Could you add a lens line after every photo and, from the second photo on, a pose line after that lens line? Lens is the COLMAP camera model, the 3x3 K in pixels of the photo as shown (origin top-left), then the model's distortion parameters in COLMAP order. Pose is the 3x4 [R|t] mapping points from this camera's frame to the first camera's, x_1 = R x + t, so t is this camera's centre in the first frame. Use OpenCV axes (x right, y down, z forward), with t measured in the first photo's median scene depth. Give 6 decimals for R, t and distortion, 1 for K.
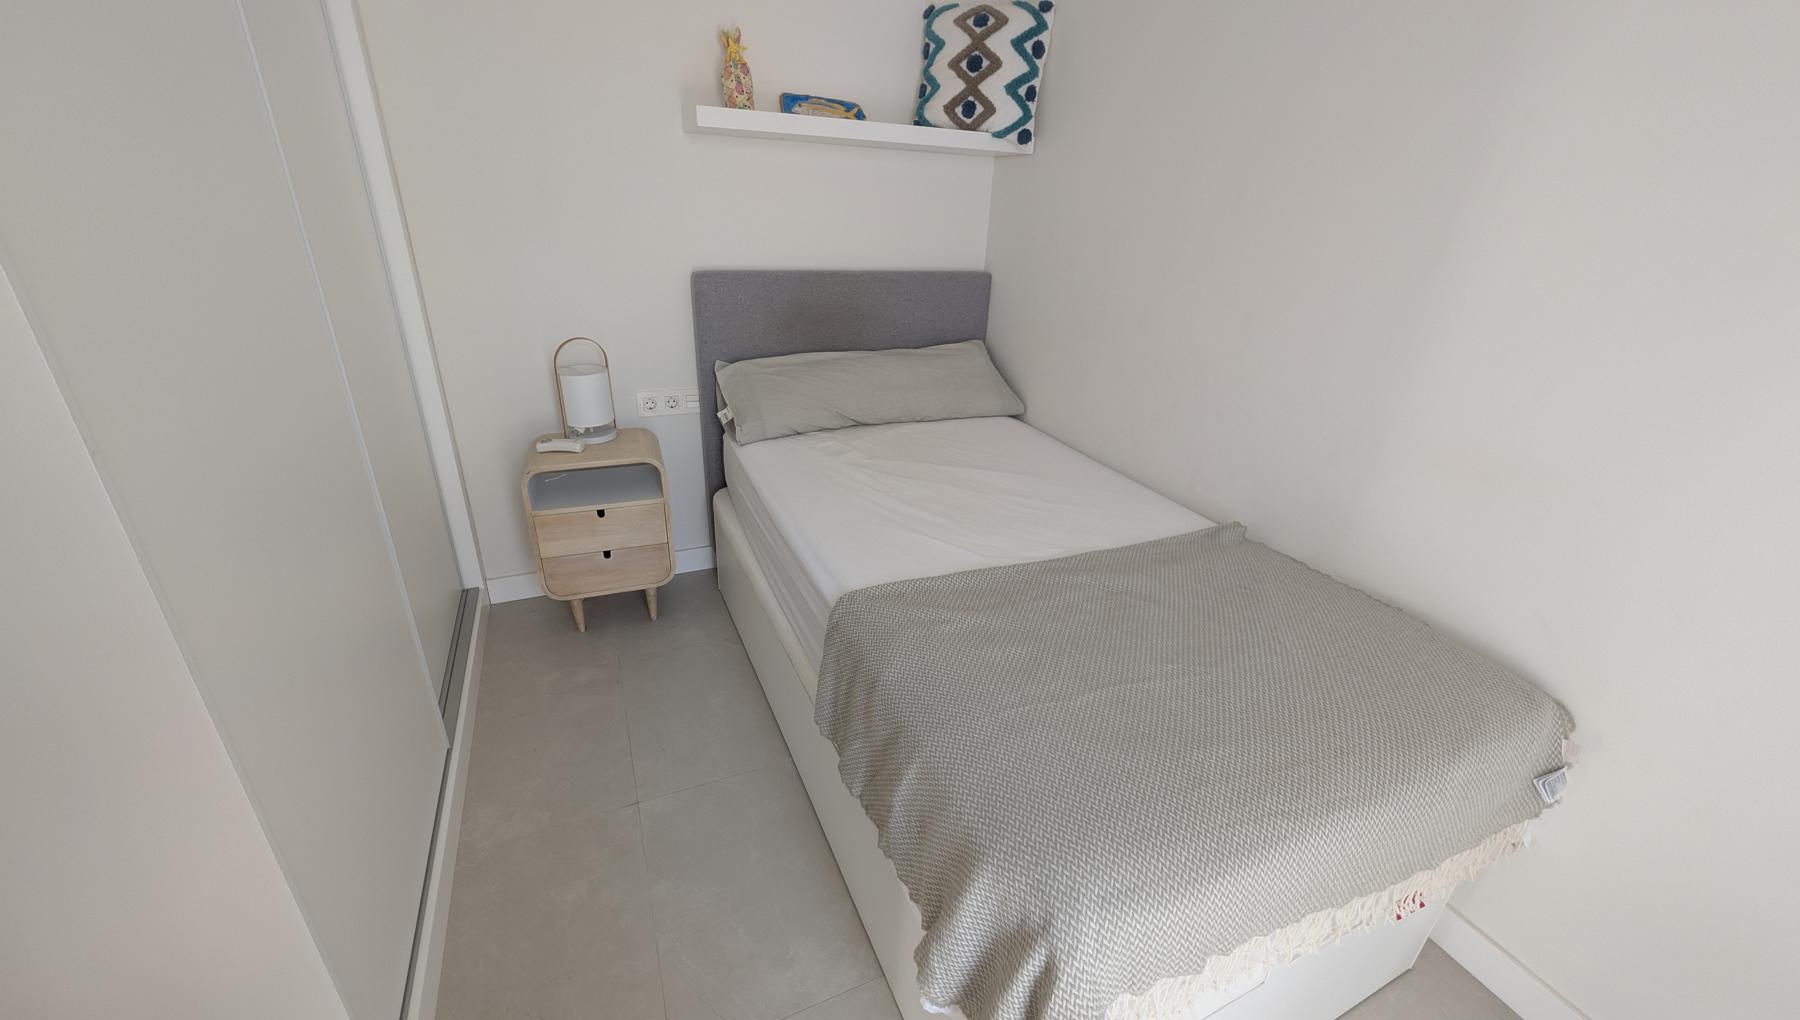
lens RADIAL K [[703.3, 0, 892.4], [0, 703.3, 504.4], [0, 0, 1]] dist [-0.002939, 0.000179]
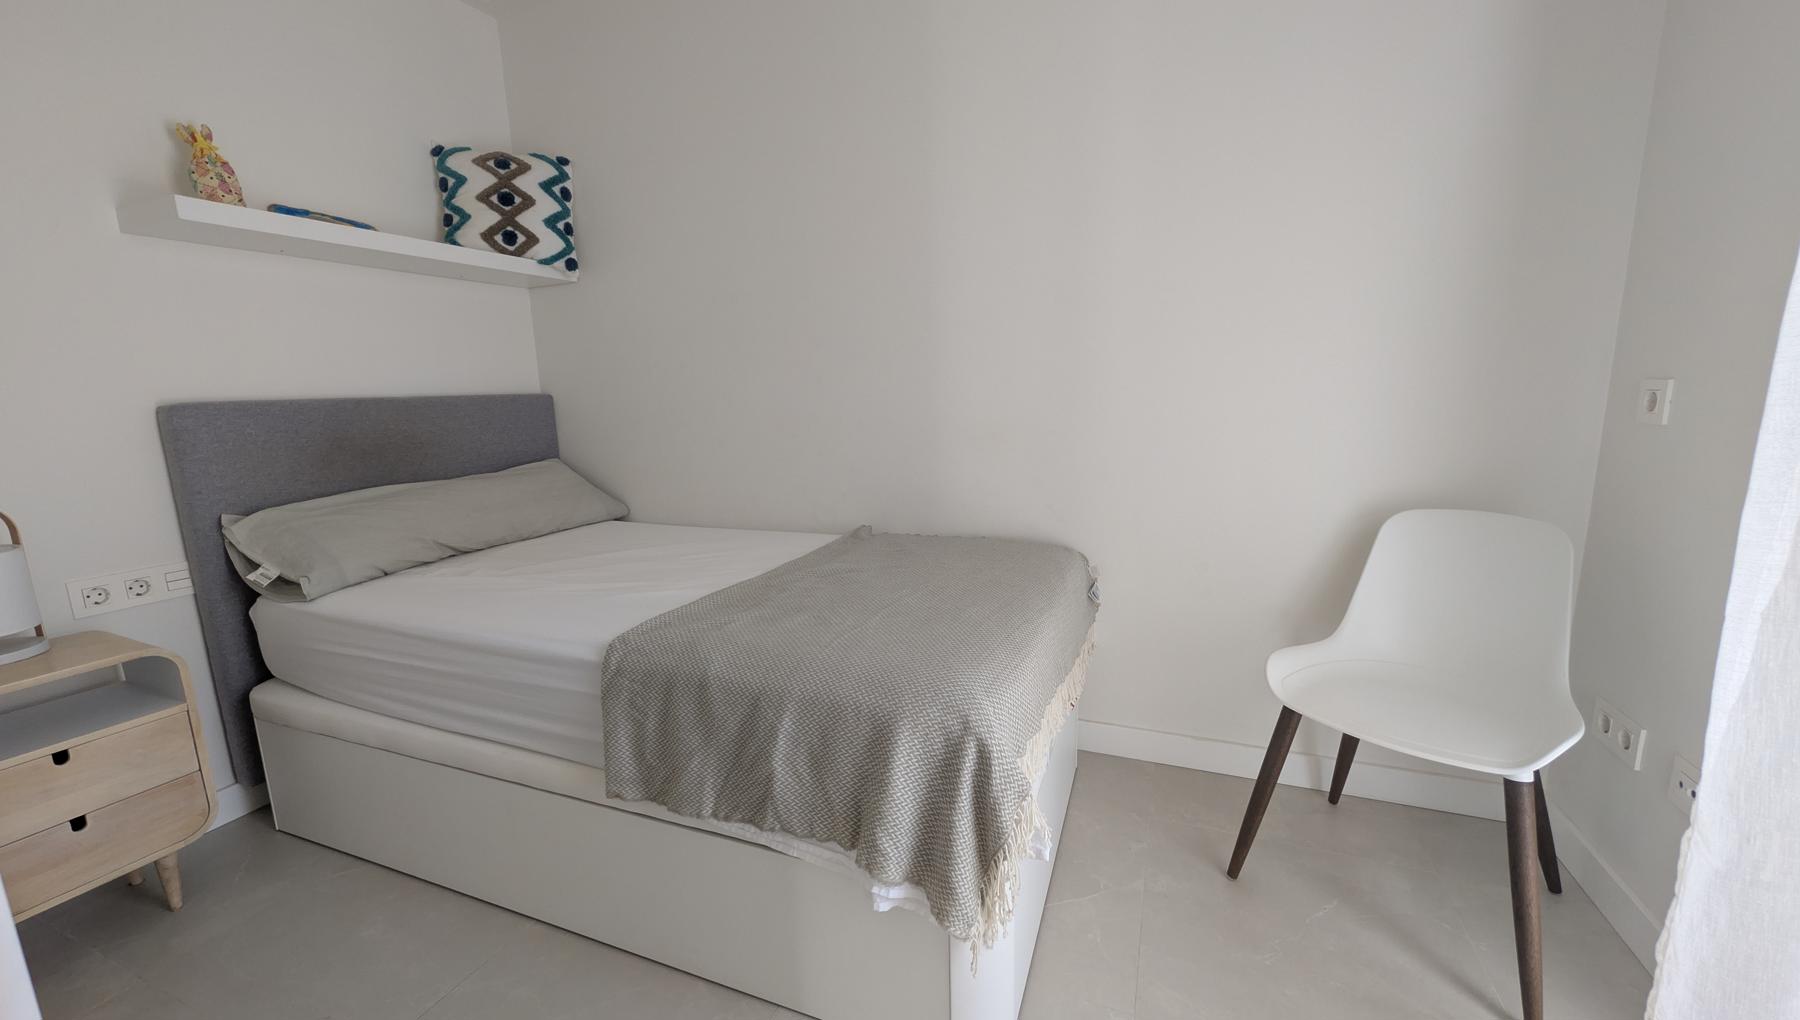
lens RADIAL K [[703.3, 0, 905.2], [0, 703.3, 503.3], [0, 0, 1]] dist [-0.002939, 0.000179]
pose [[0.712215, -0.176688, 0.679361, -0.247580], [0.336968, 0.935060, -0.110074, 0.118479], [-0.615795, 0.307319, 0.725501, 0.000459]]
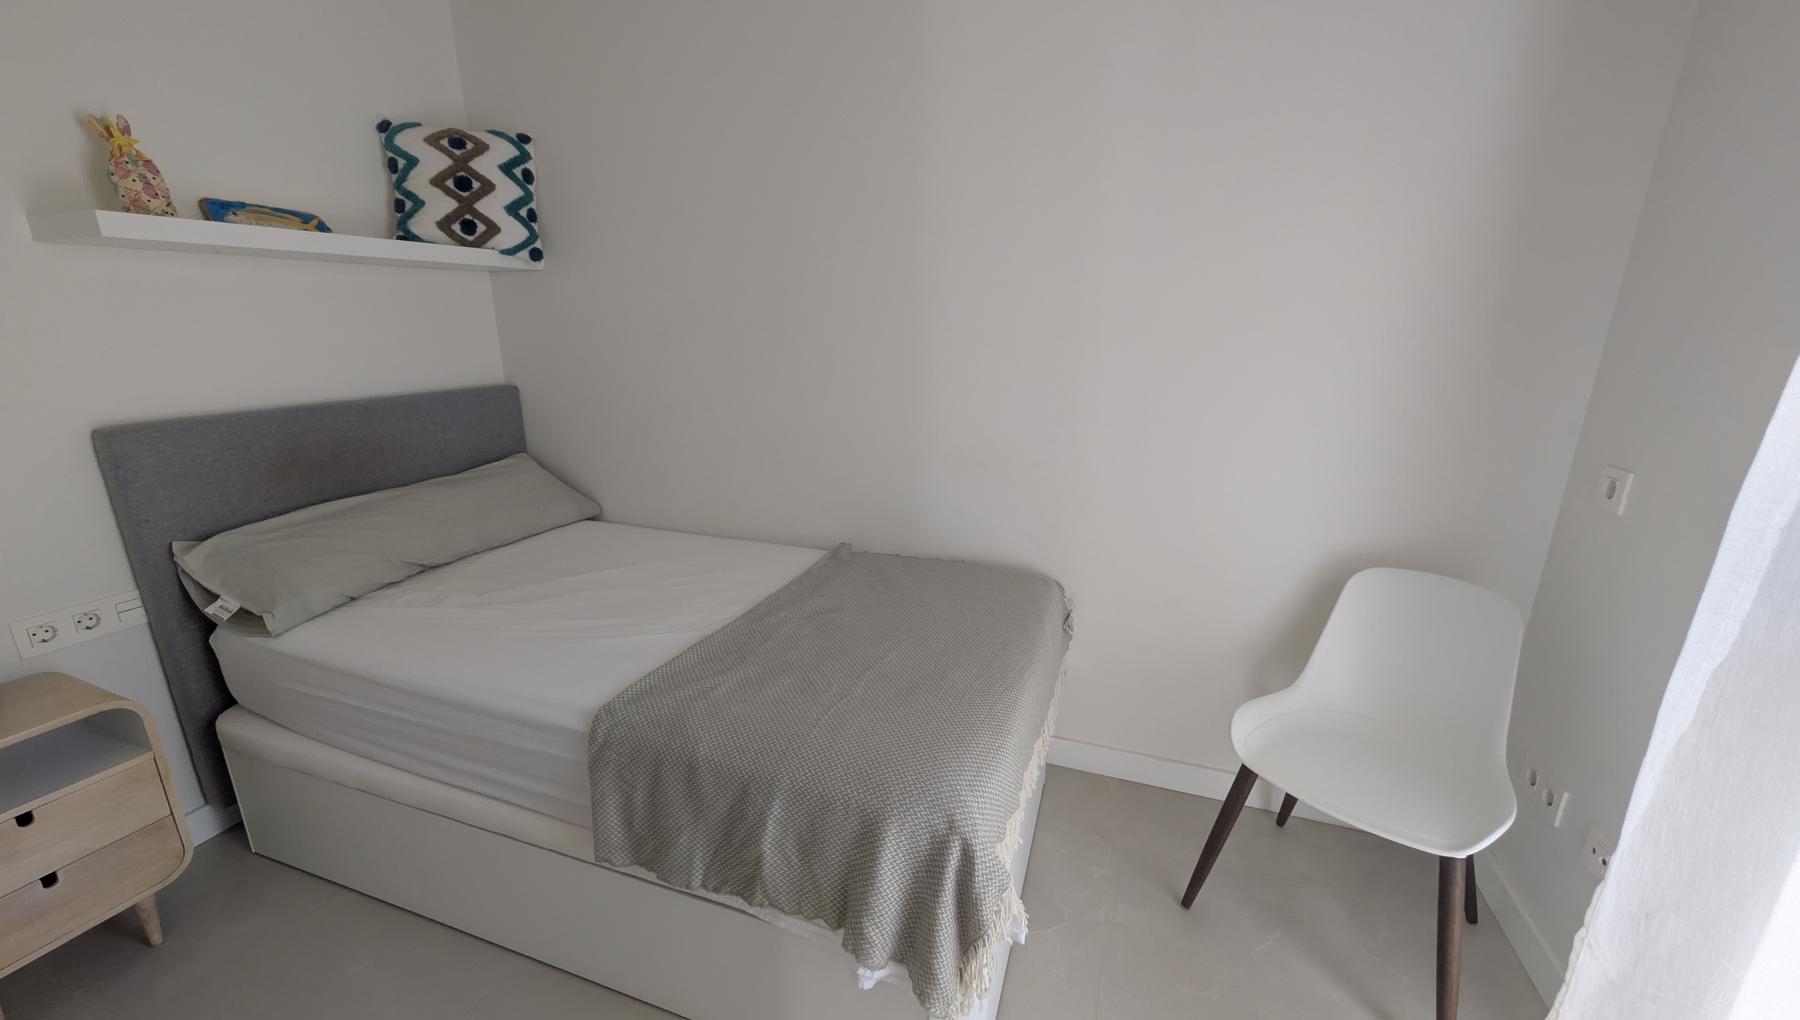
lens RADIAL K [[703.3, 0, 906.3], [0, 703.3, 500.6], [0, 0, 1]] dist [-0.002939, 0.000179]
pose [[0.683253, -0.226670, 0.694108, -0.235349], [0.316804, 0.948489, -0.002108, -0.006044], [-0.657876, 0.221336, 0.719868, -0.019905]]
